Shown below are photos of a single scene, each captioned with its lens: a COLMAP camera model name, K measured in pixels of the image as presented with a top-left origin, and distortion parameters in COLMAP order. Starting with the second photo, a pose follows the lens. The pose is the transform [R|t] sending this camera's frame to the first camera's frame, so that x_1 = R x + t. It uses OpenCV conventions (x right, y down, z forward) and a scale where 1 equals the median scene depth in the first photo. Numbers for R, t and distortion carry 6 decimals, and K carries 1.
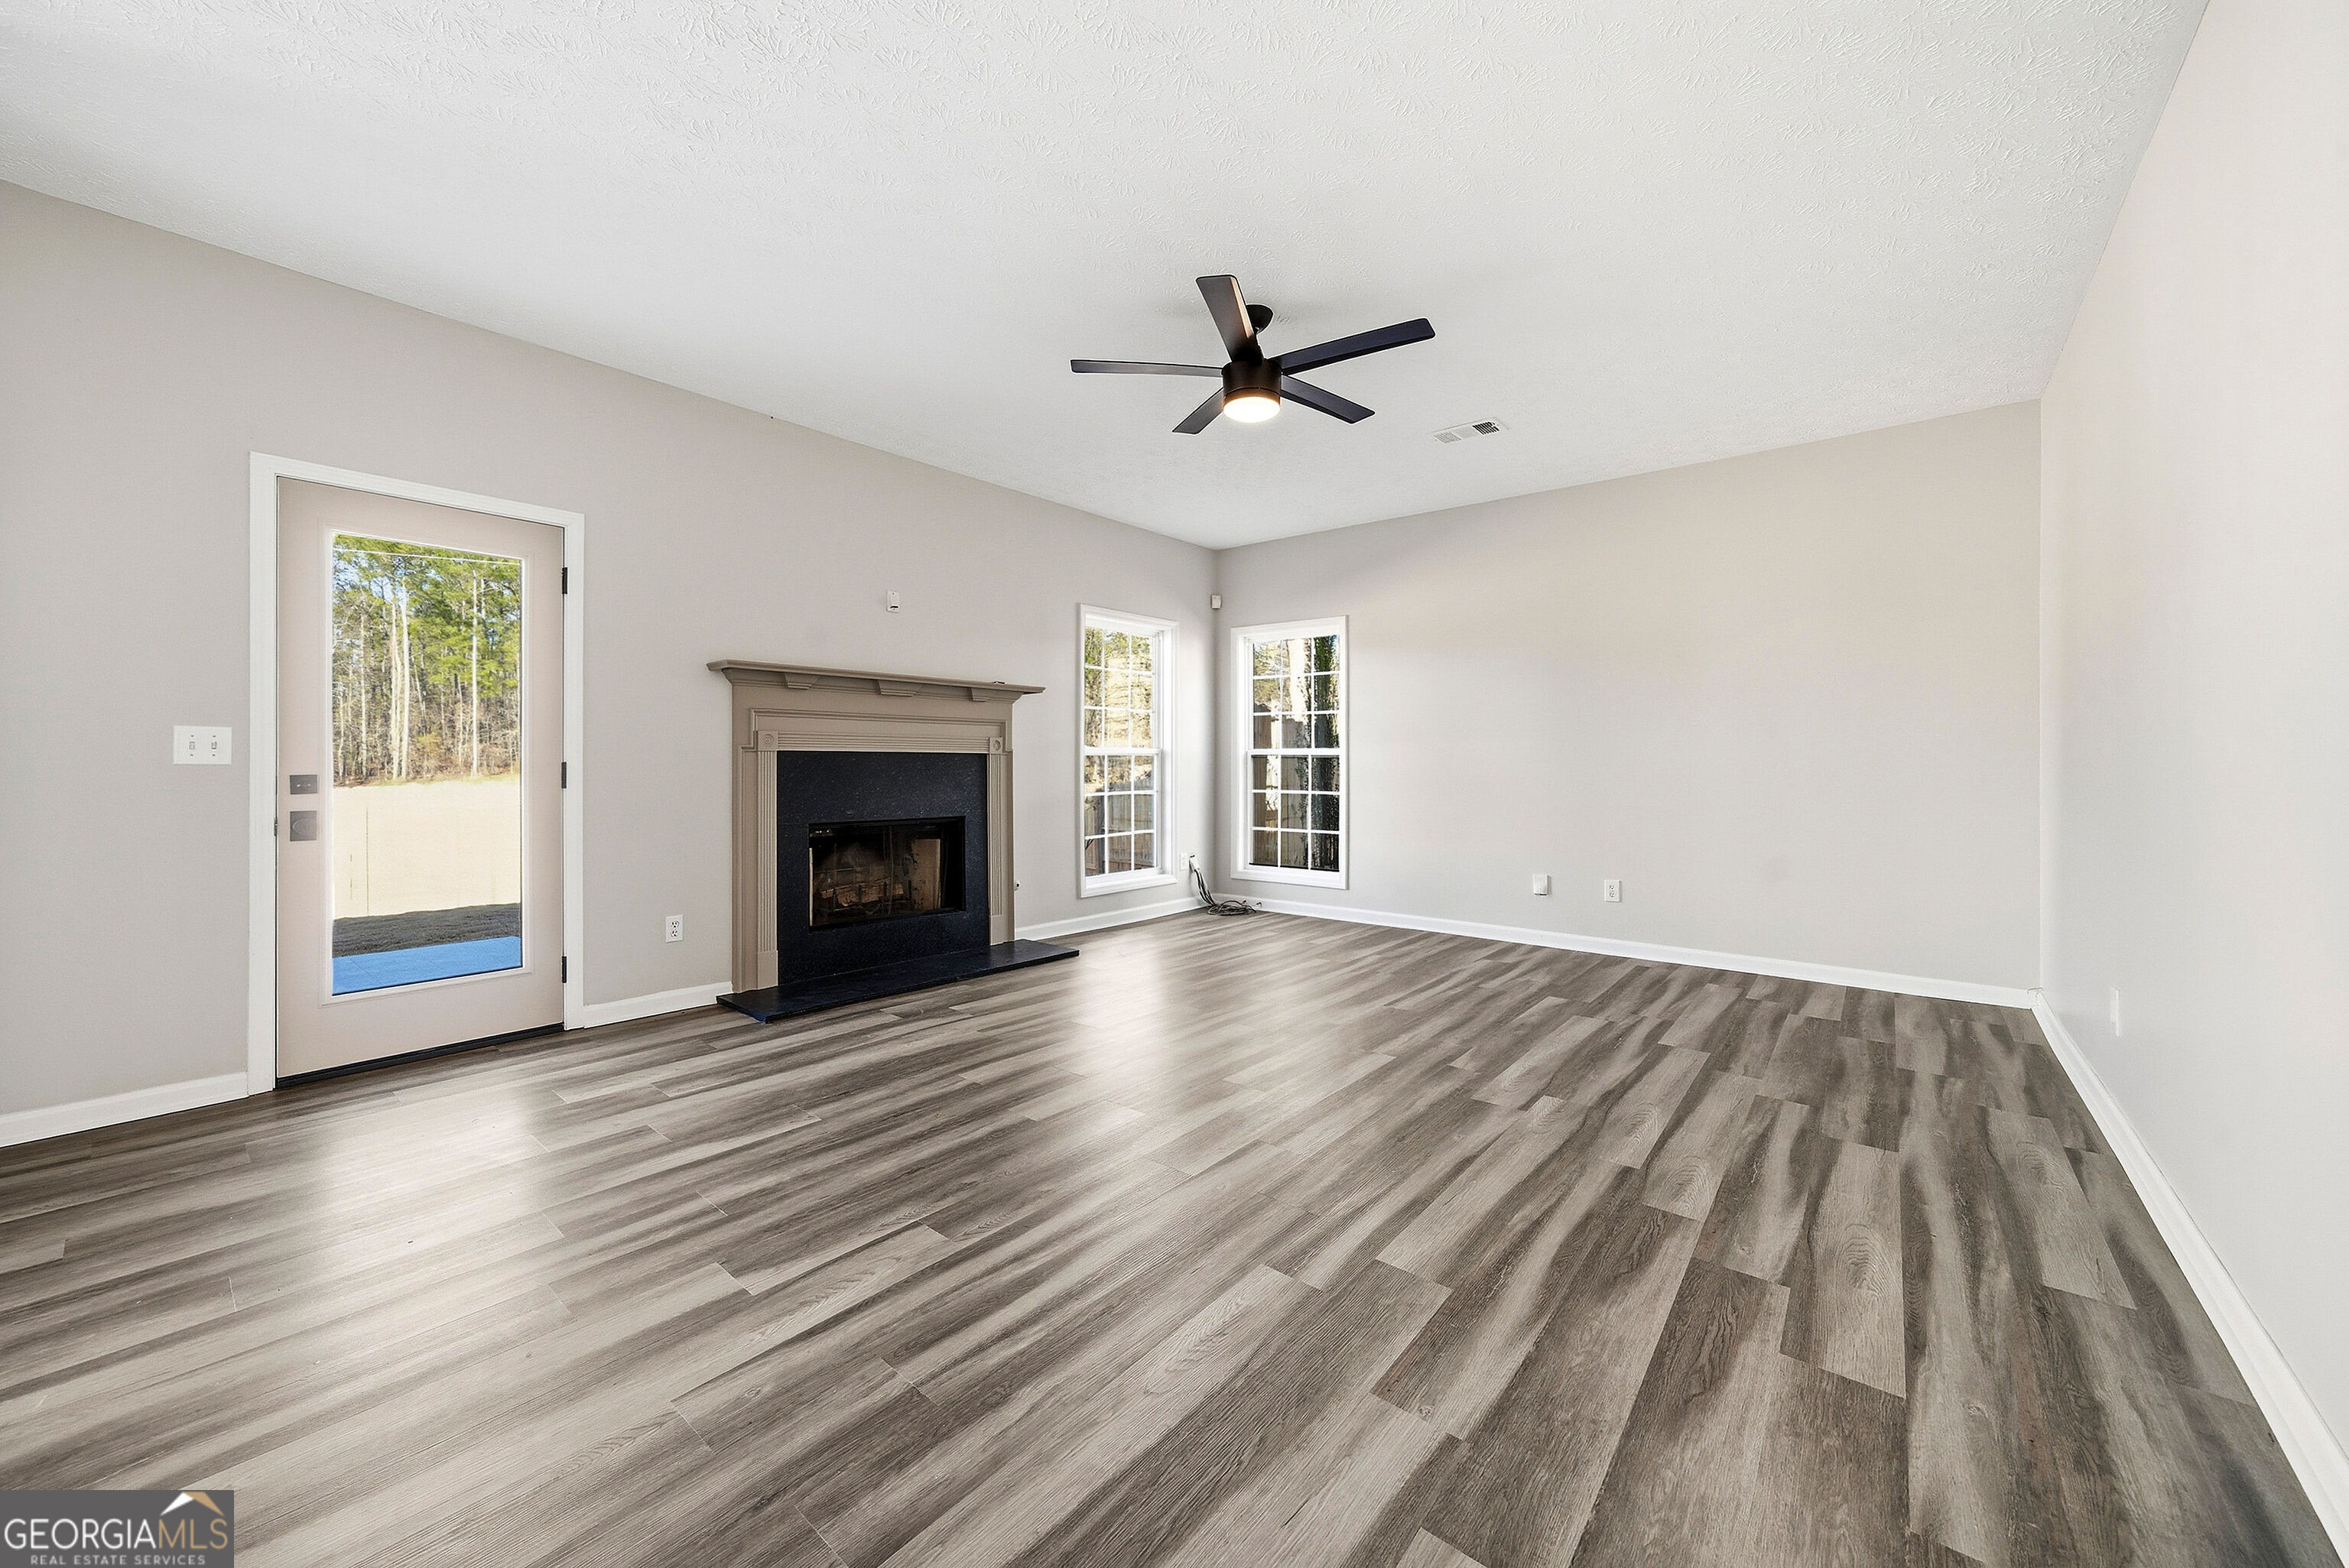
lens RADIAL K [[891.1, 0, 1176.3], [0, 891.1, 761.9], [0, 0, 1]] dist [-0.036774, 0.000010]
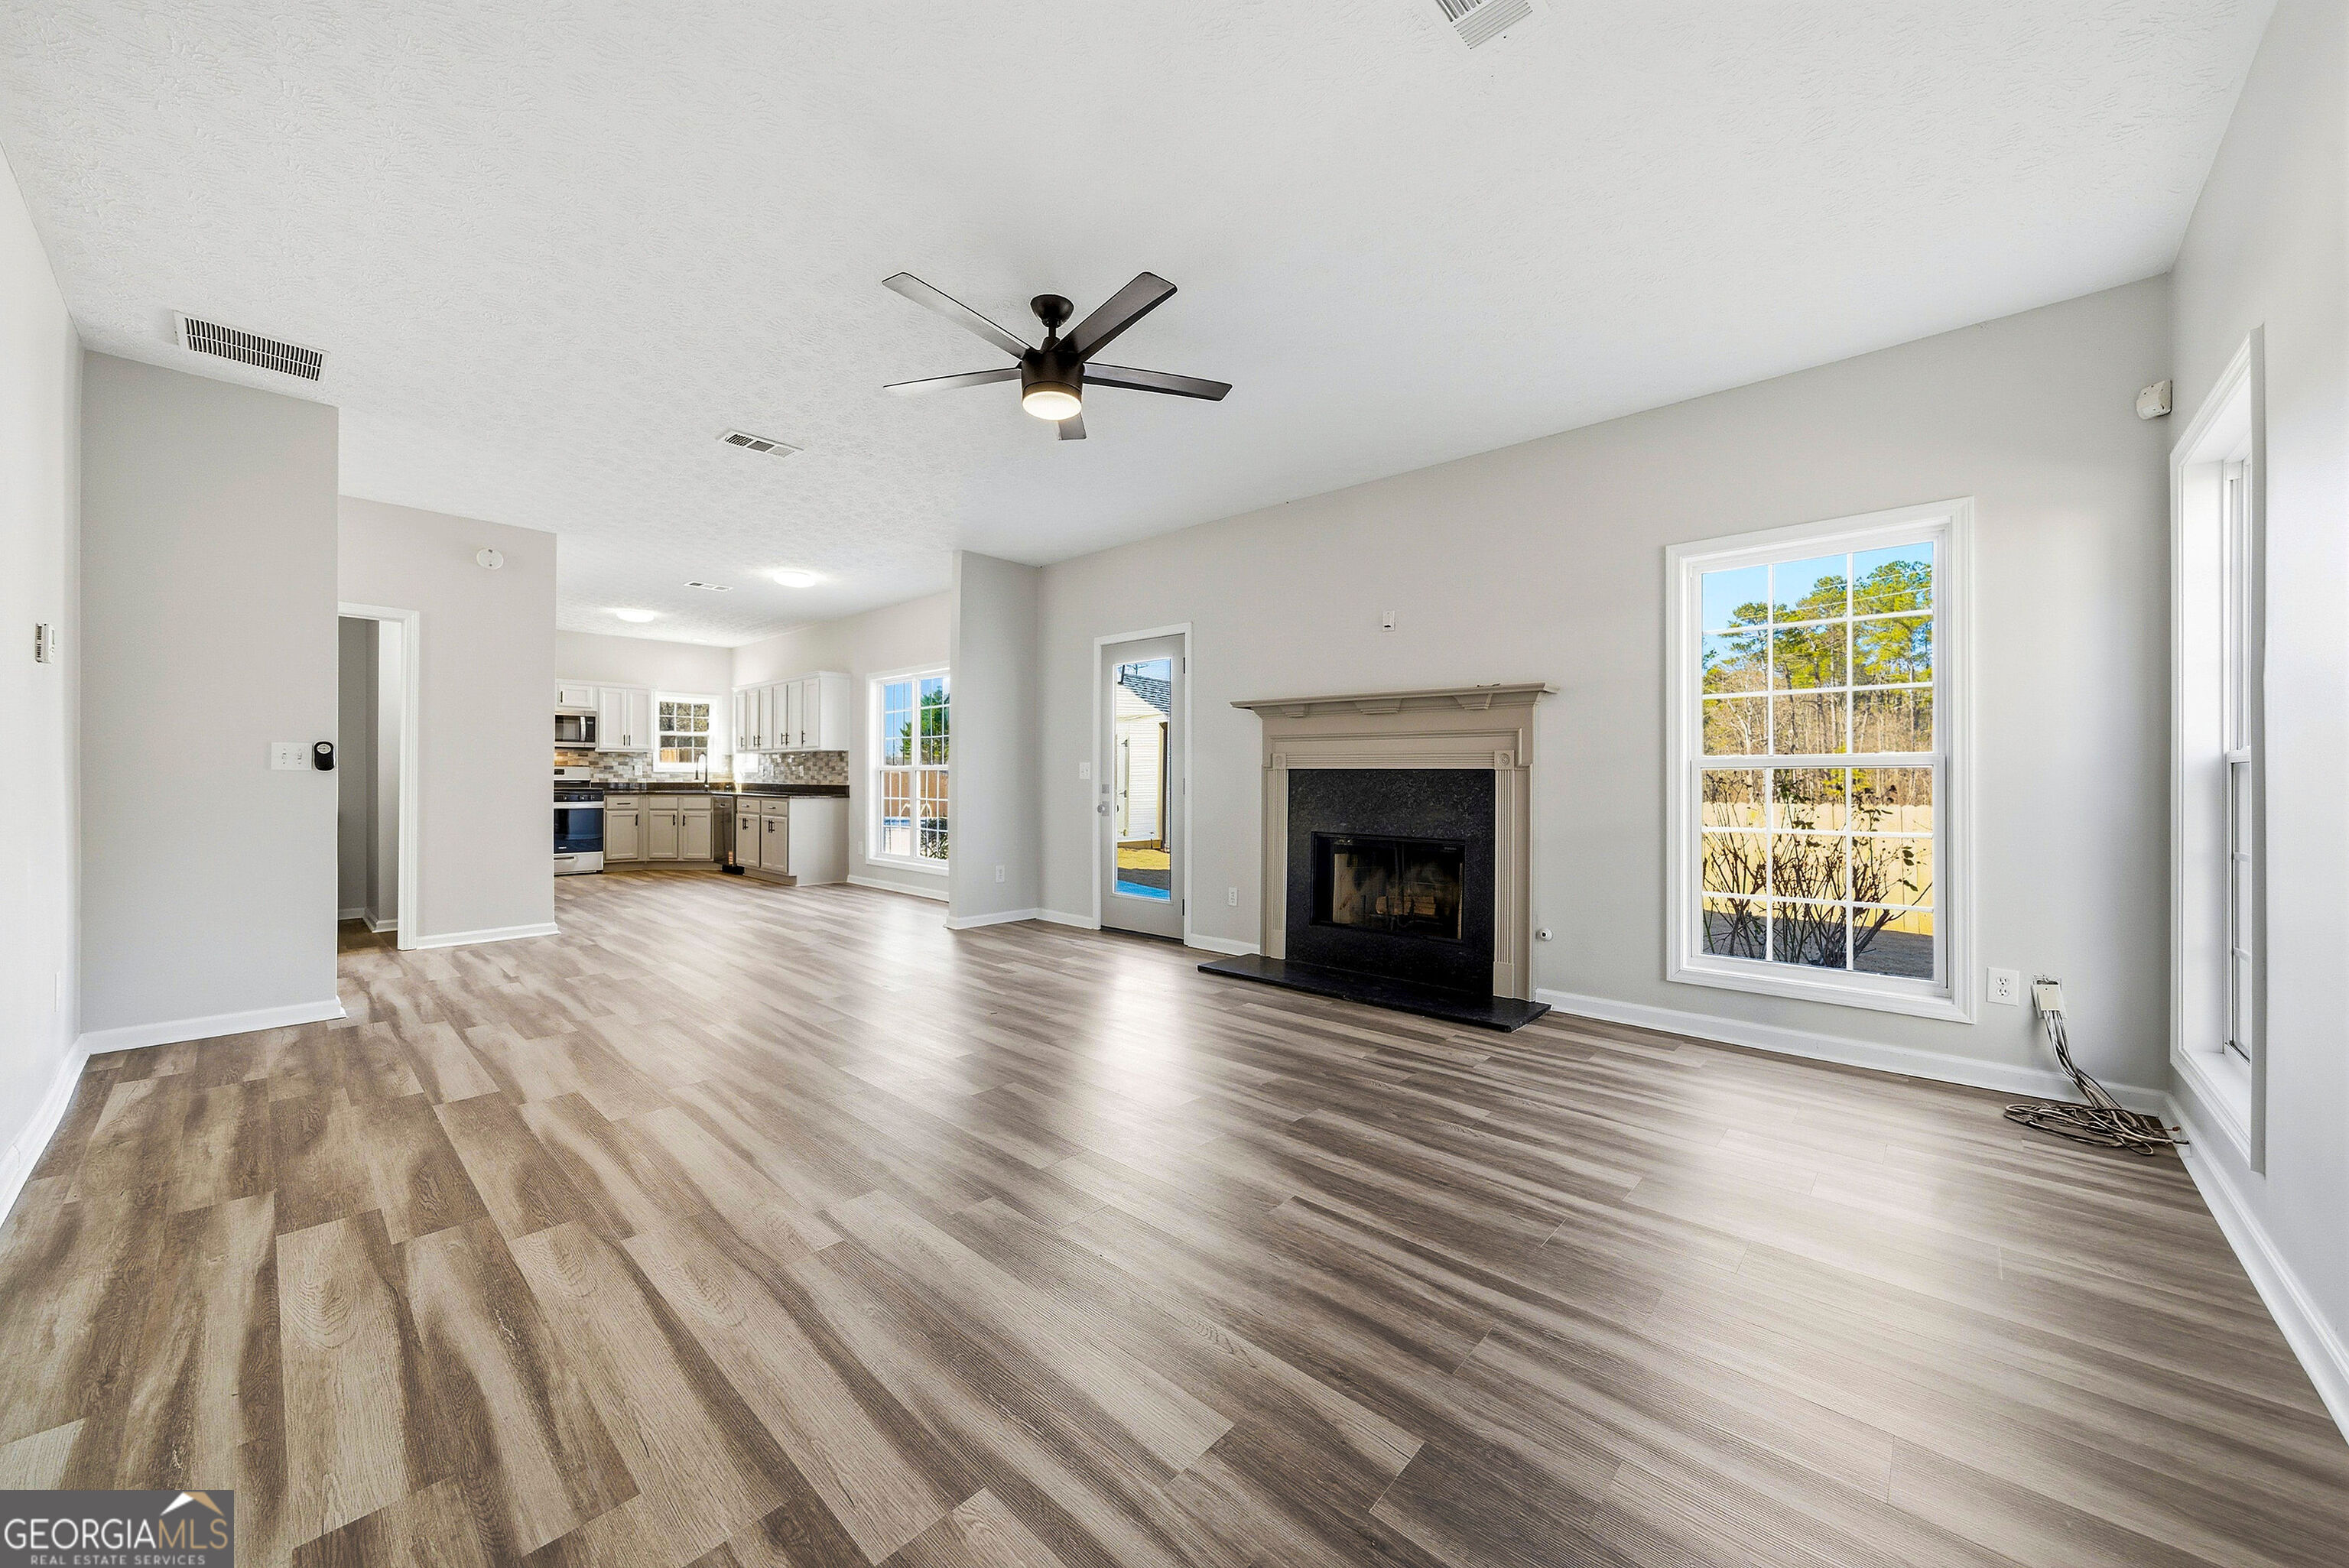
lens RADIAL K [[851.4, 0, 1174.5], [0, 851.4, 784.0], [0, 0, 1]] dist [-0.025351, 0.000220]
pose [[-0.057682, 0.005350, -0.998321, 1.142770], [-0.002851, 0.999981, 0.005523, 0.003018], [0.998331, 0.003165, -0.057666, 1.377621]]
